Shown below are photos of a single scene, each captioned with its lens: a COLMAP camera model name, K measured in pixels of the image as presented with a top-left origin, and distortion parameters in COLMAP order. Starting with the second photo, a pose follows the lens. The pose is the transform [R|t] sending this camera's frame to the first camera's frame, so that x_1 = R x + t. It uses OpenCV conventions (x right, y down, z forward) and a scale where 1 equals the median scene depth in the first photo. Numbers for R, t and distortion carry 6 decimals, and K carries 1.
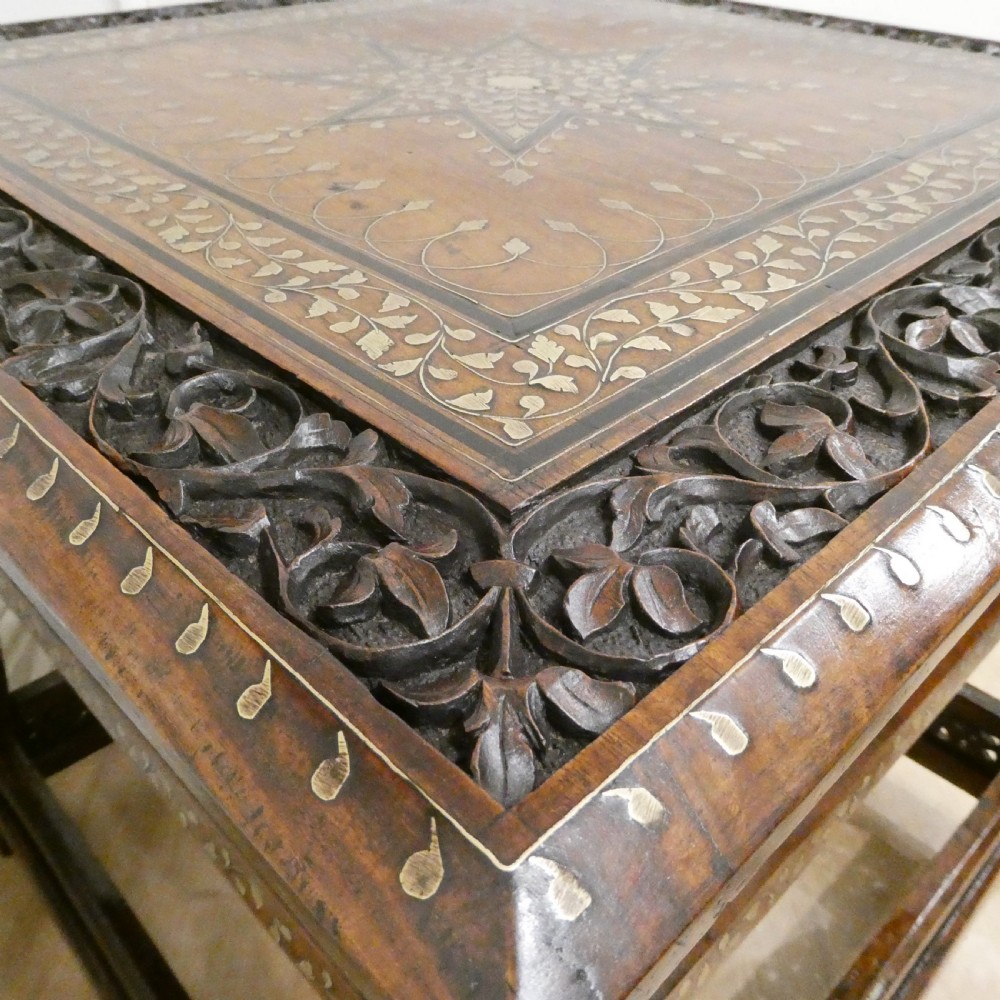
lens RADIAL K [[906.3, 0, 495.7], [0, 906.3, 504.0], [0, 0, 1]] dist [-0.011457, 0.000000]
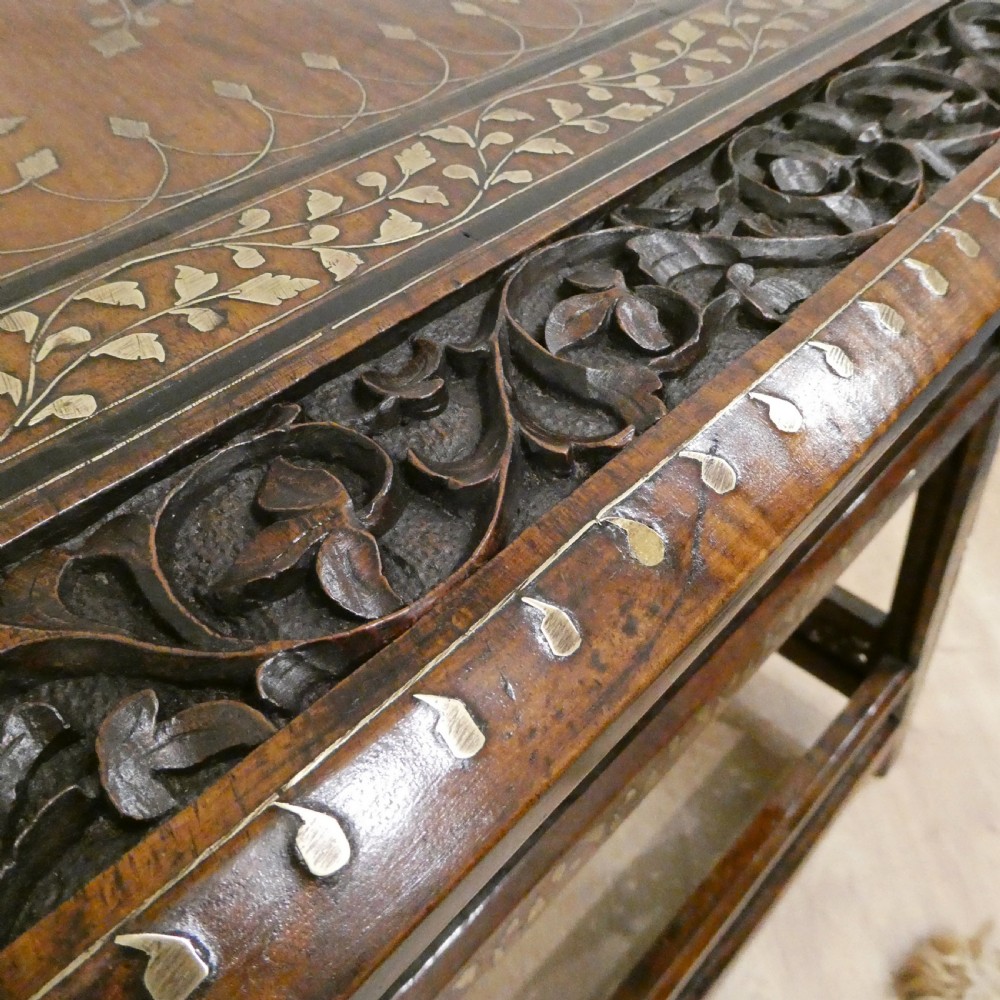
lens RADIAL K [[919.1, 0, 481.6], [0, 919.1, 493.3], [0, 0, 1]] dist [0.013466, 0.000000]
pose [[0.998336, -0.022010, 0.053295, 0.308835], [0.013941, 0.988994, 0.147297, -0.136864], [-0.055951, -0.146309, 0.987655, 0.262407]]
